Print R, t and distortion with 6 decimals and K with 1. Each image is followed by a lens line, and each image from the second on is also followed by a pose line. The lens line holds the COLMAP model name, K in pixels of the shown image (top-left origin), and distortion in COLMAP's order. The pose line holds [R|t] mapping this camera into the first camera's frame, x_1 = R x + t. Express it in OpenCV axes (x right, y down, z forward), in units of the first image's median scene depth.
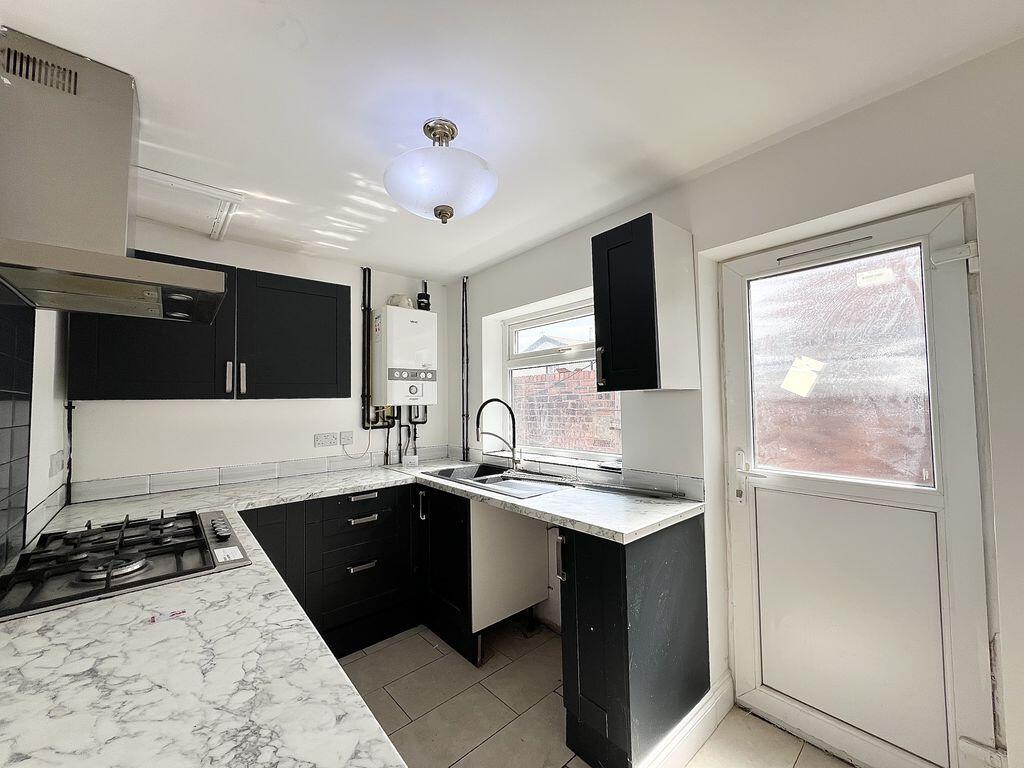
lens RADIAL K [[411.4, 0, 512.0], [0, 411.4, 385.2], [0, 0, 1]] dist [0.003272, -0.000003]
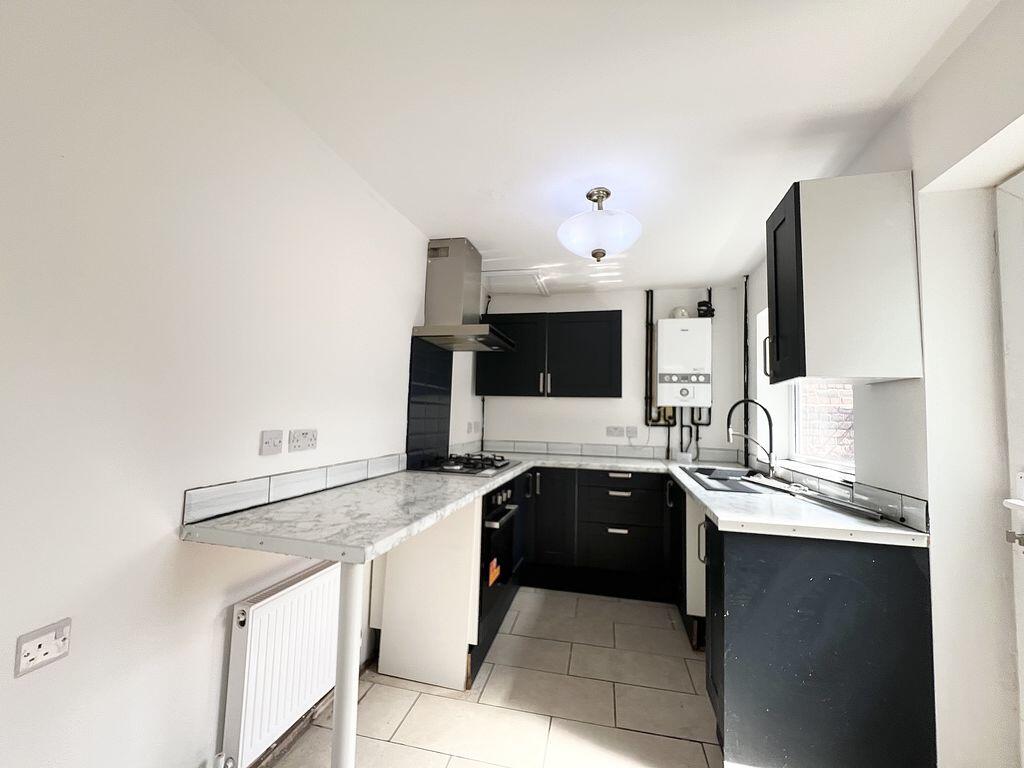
lens RADIAL K [[411.4, 0, 512.4], [0, 411.4, 383.6], [0, 0, 1]] dist [0.003272, -0.000003]
pose [[0.585914, -0.028464, -0.809873, 0.378438], [-0.003039, 0.999299, -0.037319, 0.031048], [0.810368, 0.024327, 0.585417, -0.007974]]
